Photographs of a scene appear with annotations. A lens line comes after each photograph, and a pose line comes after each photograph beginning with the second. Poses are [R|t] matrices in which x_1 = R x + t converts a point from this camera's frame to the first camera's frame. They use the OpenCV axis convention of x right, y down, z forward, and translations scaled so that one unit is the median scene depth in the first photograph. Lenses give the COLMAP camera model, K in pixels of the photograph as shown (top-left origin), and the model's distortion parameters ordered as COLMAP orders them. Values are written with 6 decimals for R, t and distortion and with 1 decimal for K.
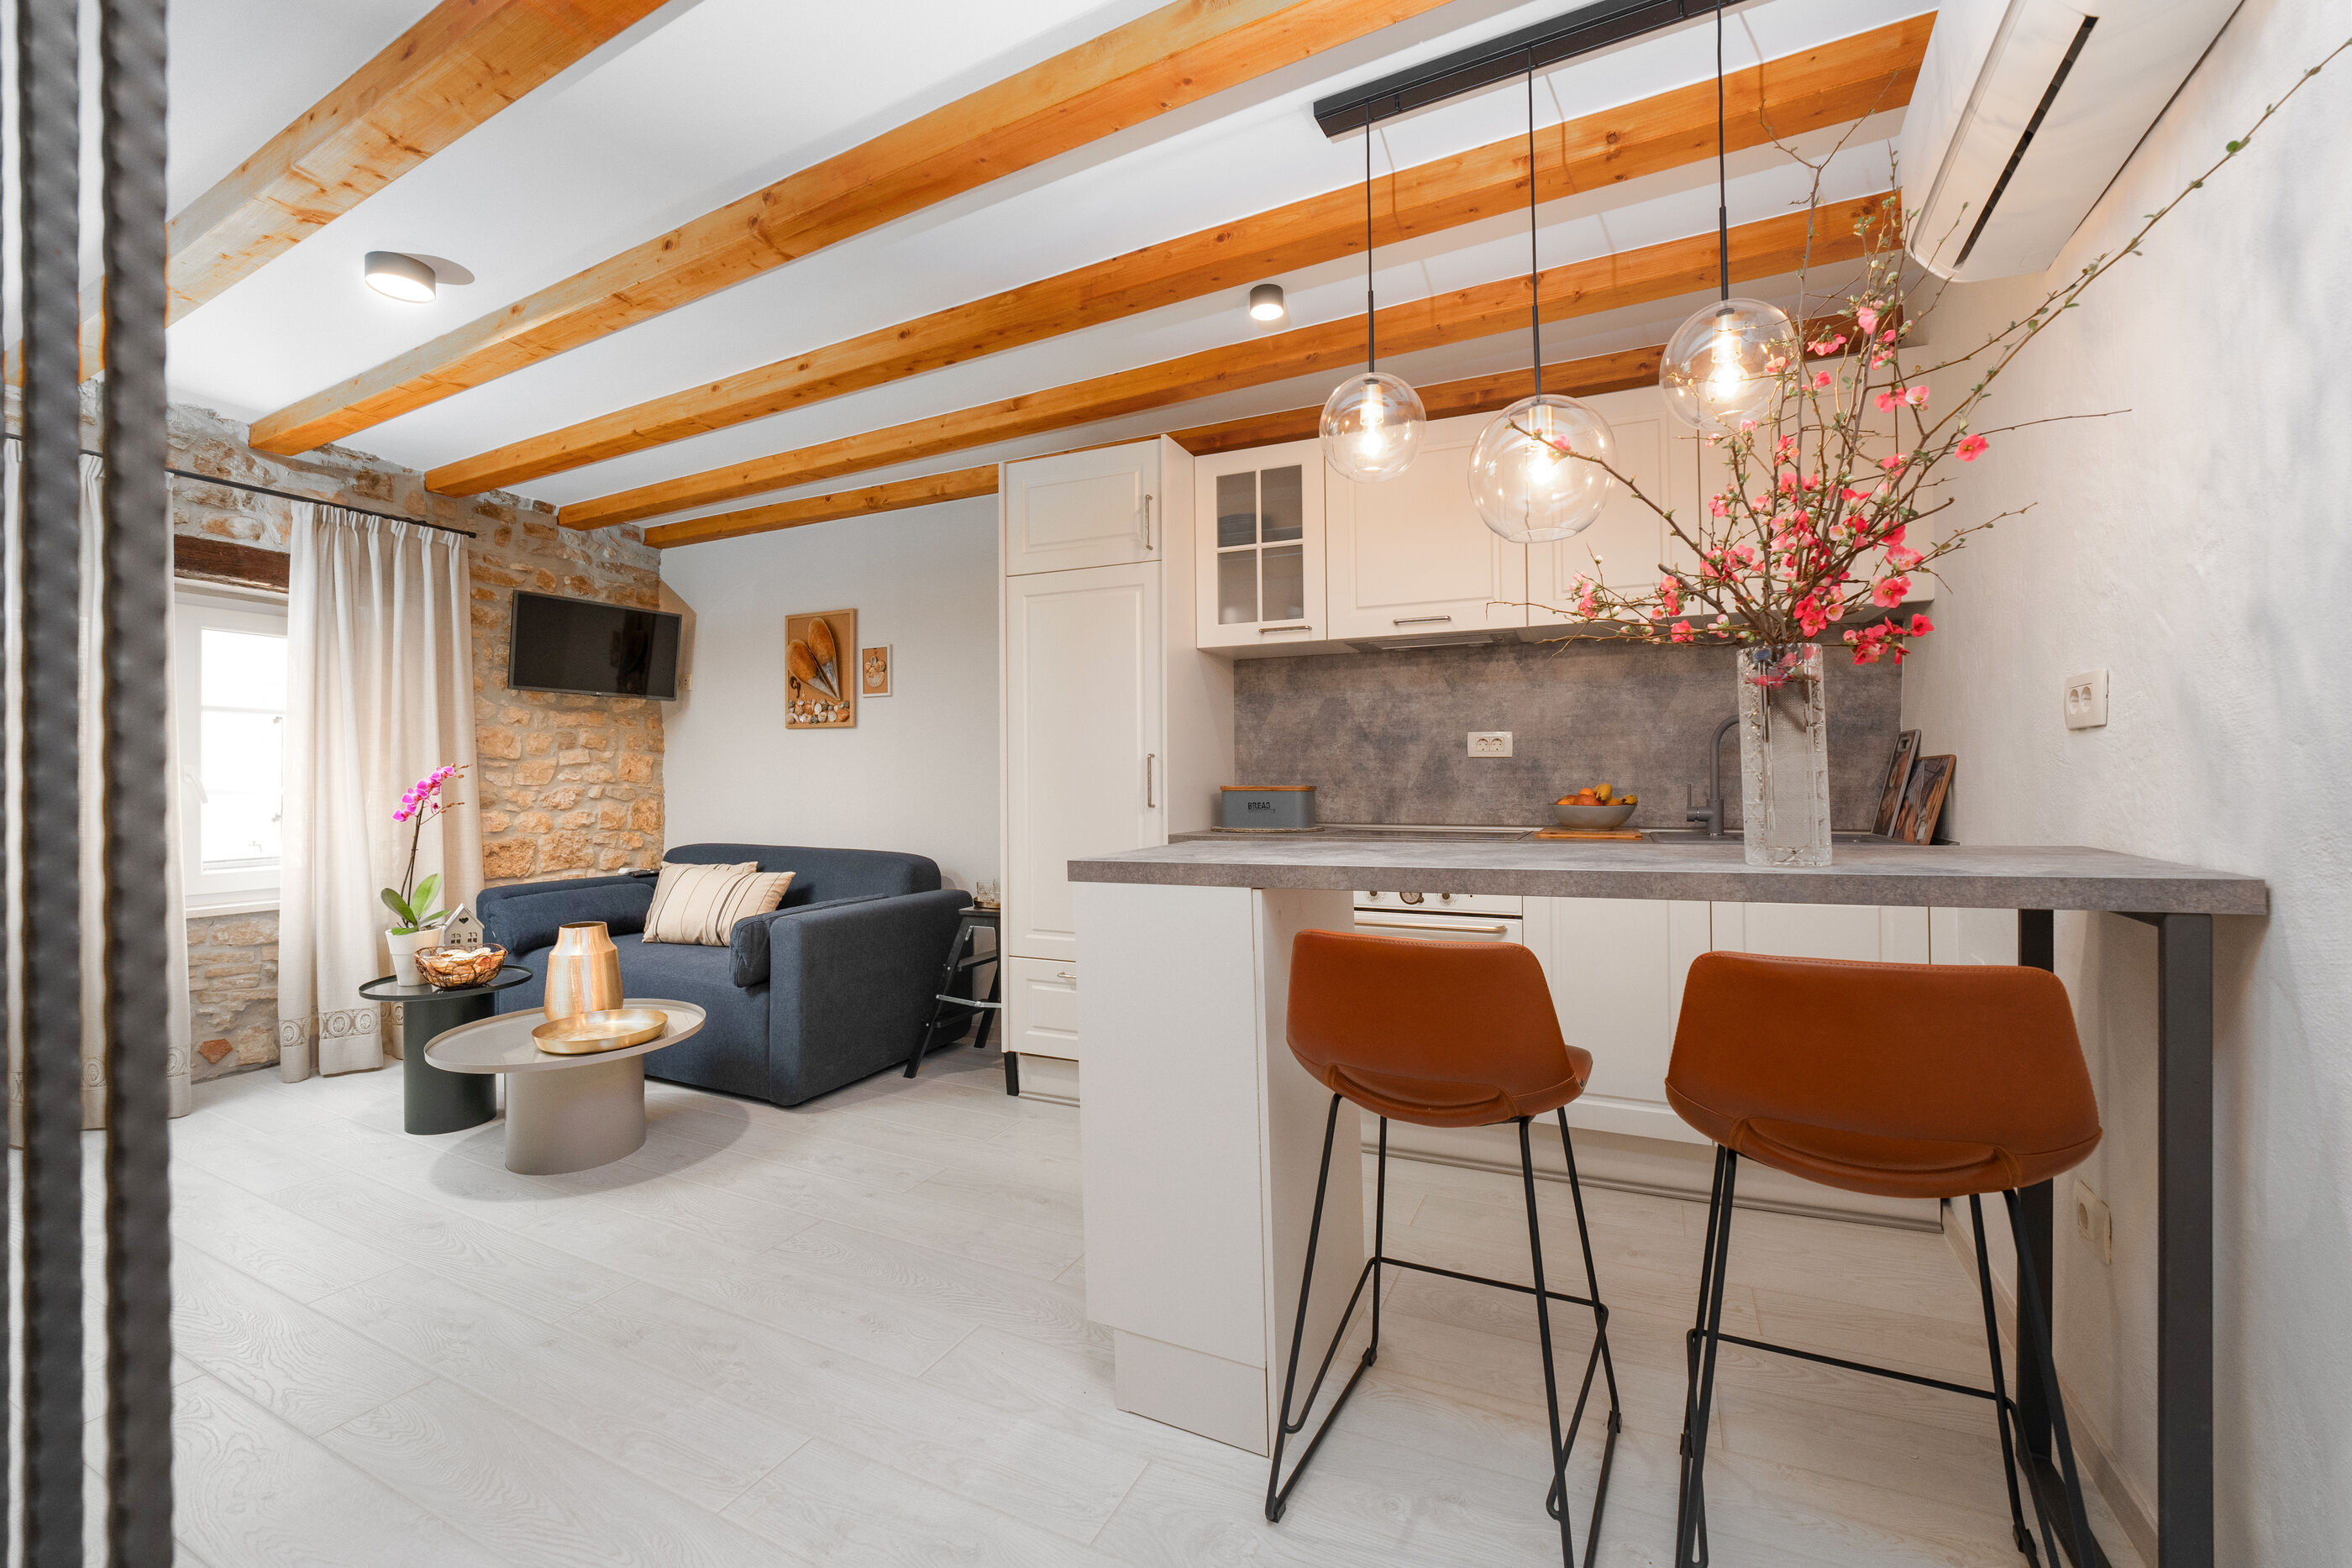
lens RADIAL K [[960.8, 0, 1186.2], [0, 960.8, 784.3], [0, 0, 1]] dist [-0.021268, 0.004365]
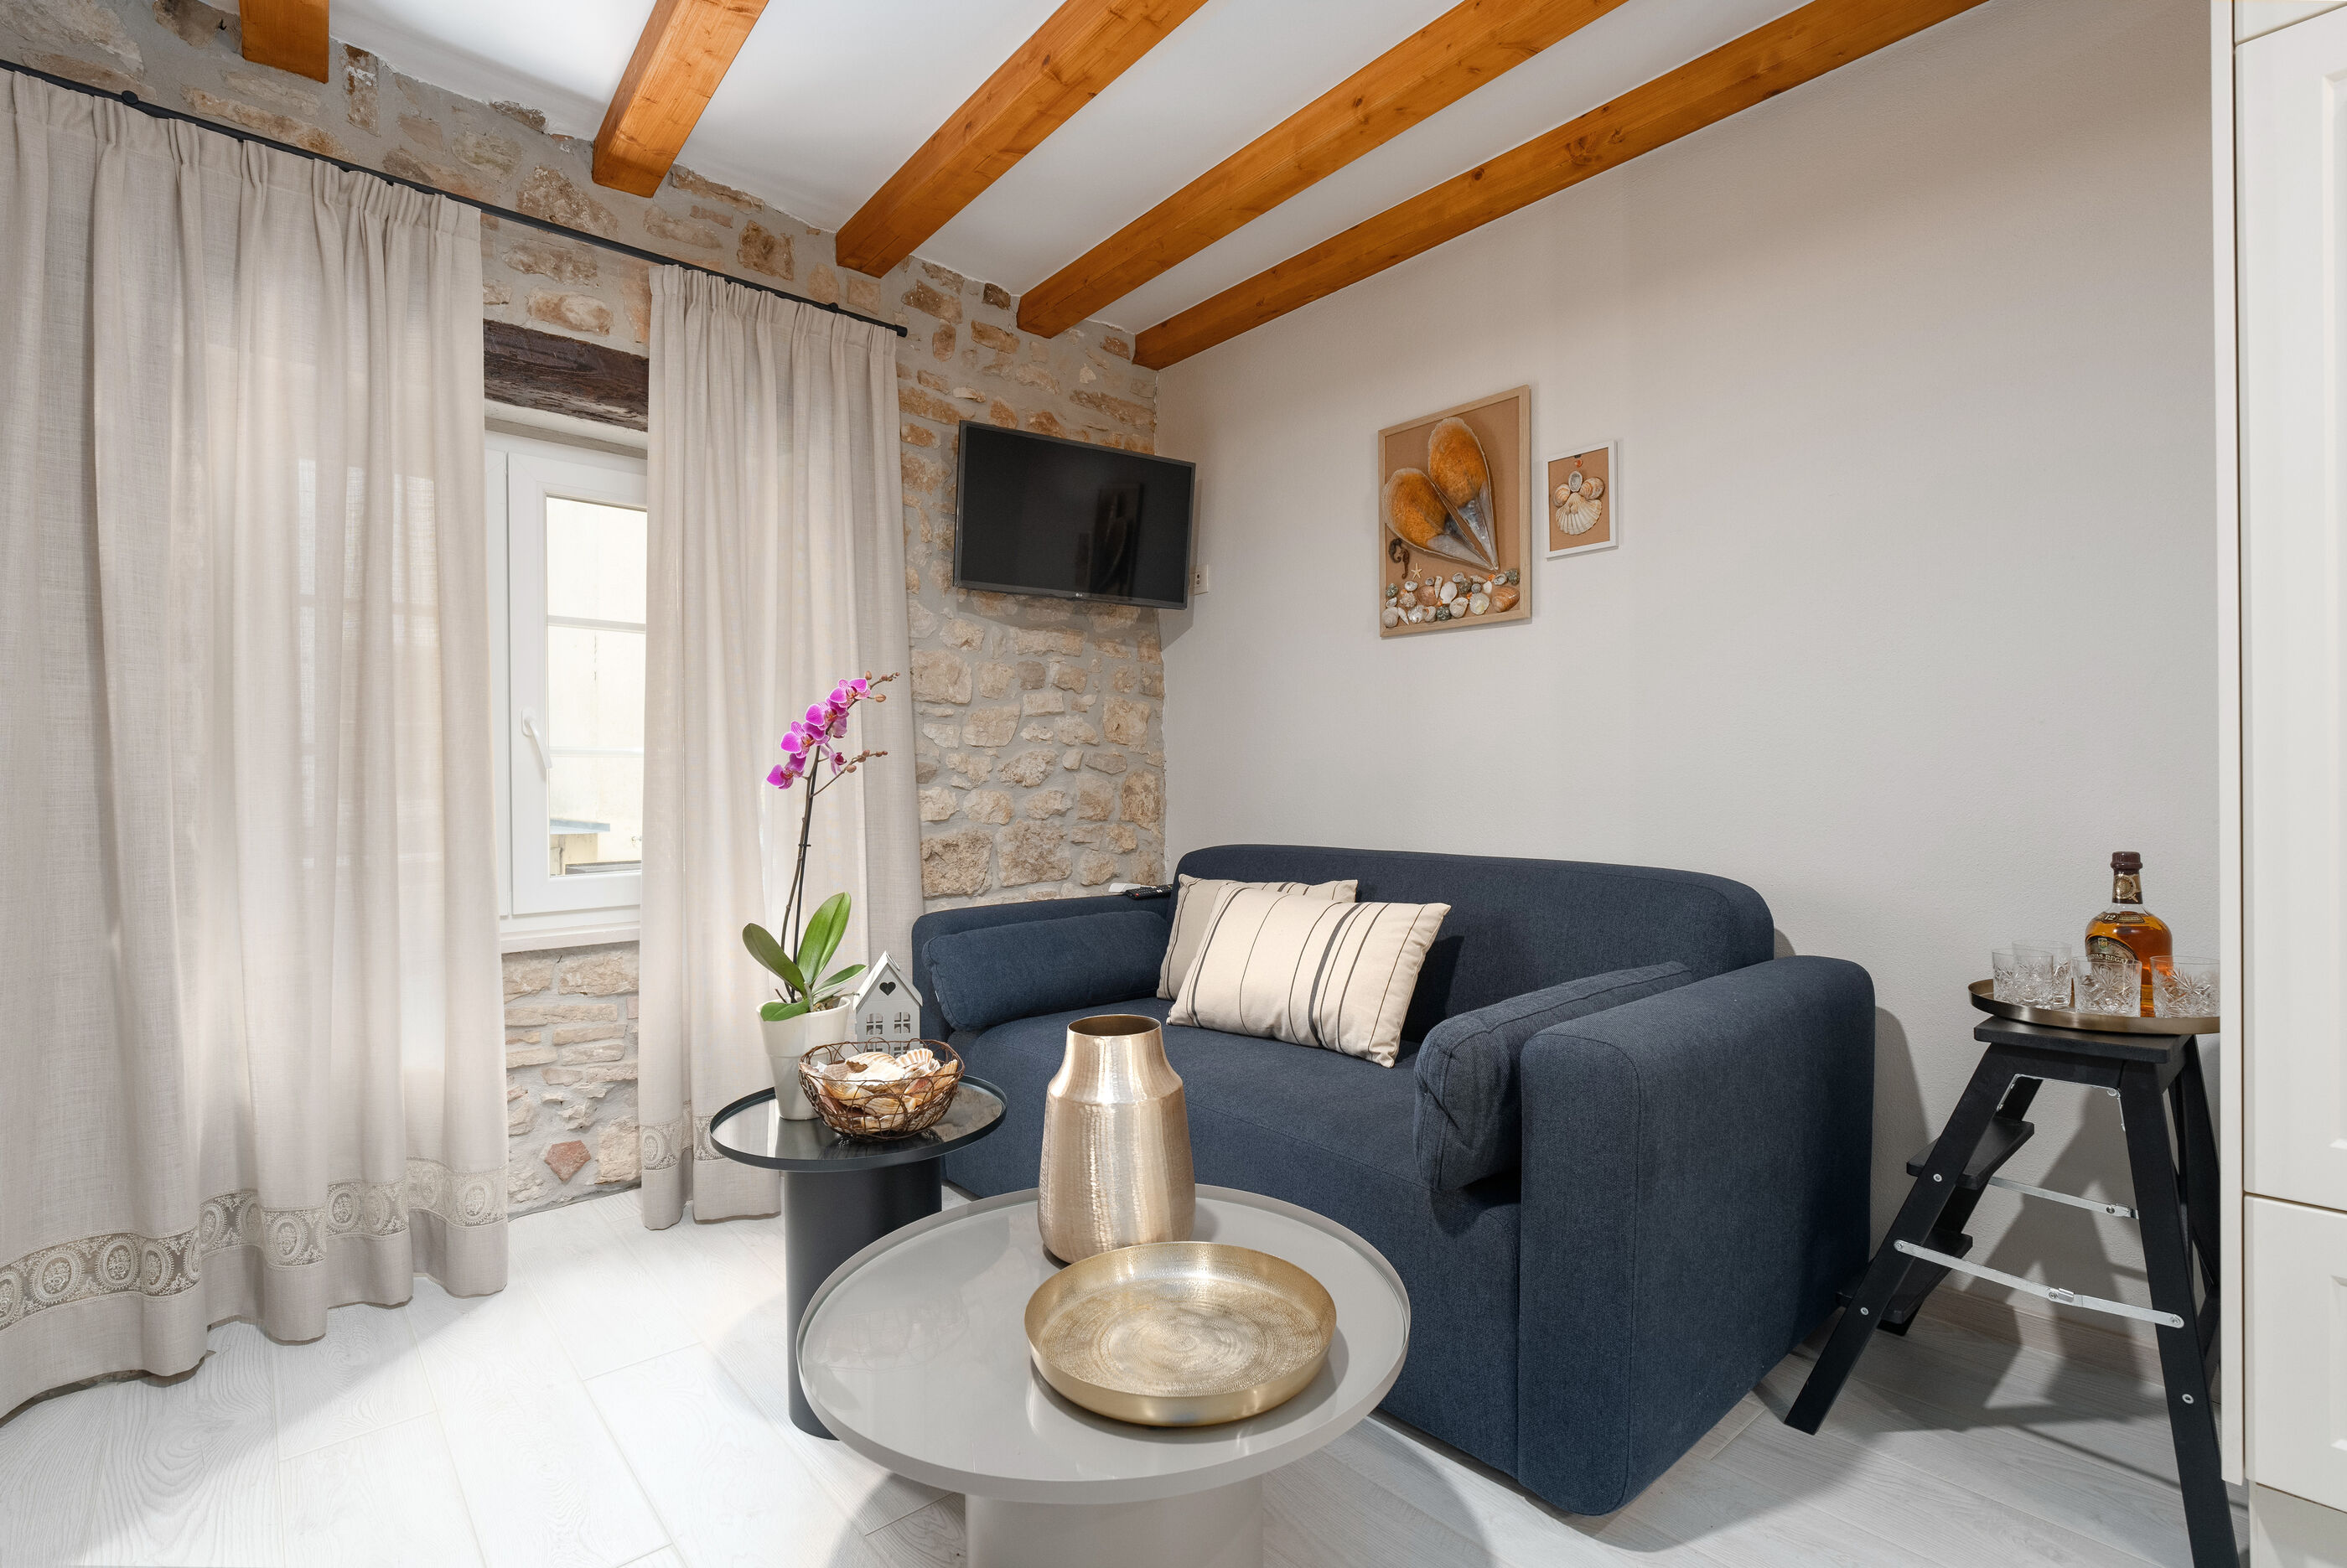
lens RADIAL K [[1110.3, 0, 1165.6], [0, 1110.3, 793.5], [0, 0, 1]] dist [-0.016828, 0.000142]
pose [[0.912827, -0.003154, -0.408334, -0.359021], [0.006373, 0.999958, 0.006522, 0.034772], [0.408296, -0.008556, 0.912809, 0.487992]]
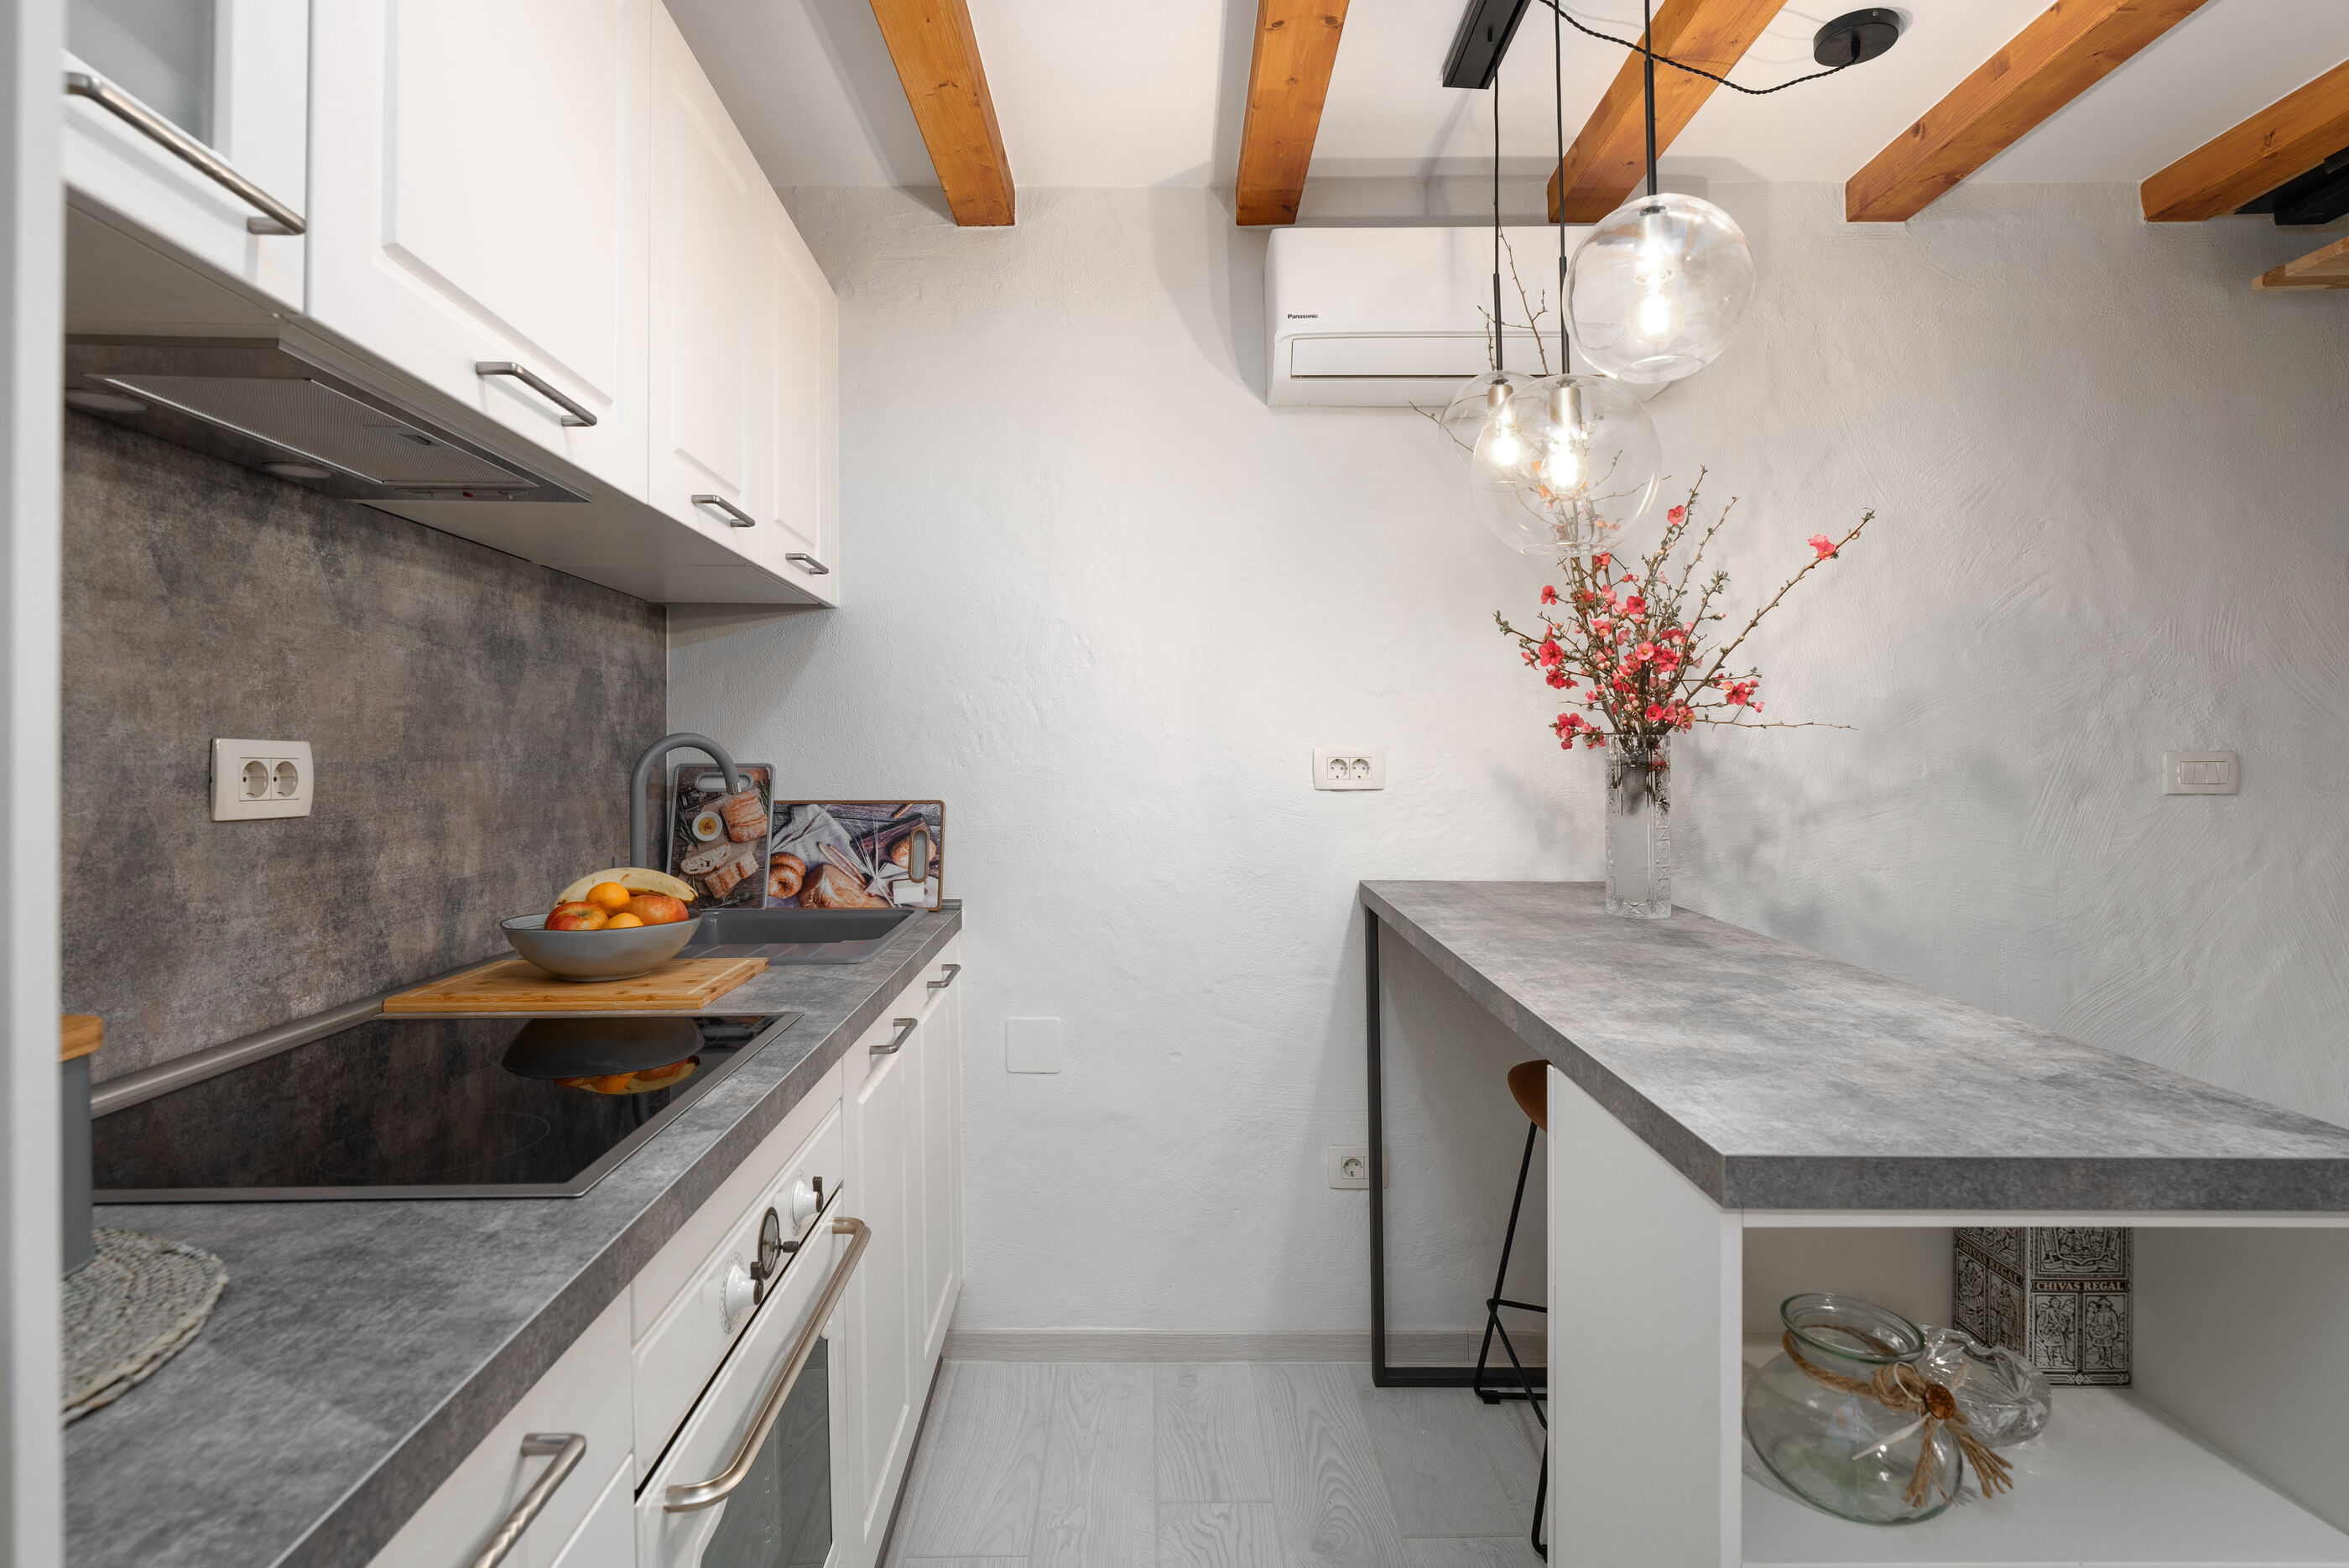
lens RADIAL K [[1111.3, 0, 1163.8], [0, 1111.3, 759.9], [0, 0, 1]] dist [-0.016828, 0.000142]
pose [[-0.458722, 0.005701, 0.888562, -0.139962], [0.006070, 0.999976, -0.003282, -0.043102], [-0.888559, 0.003888, -0.458746, 0.860208]]
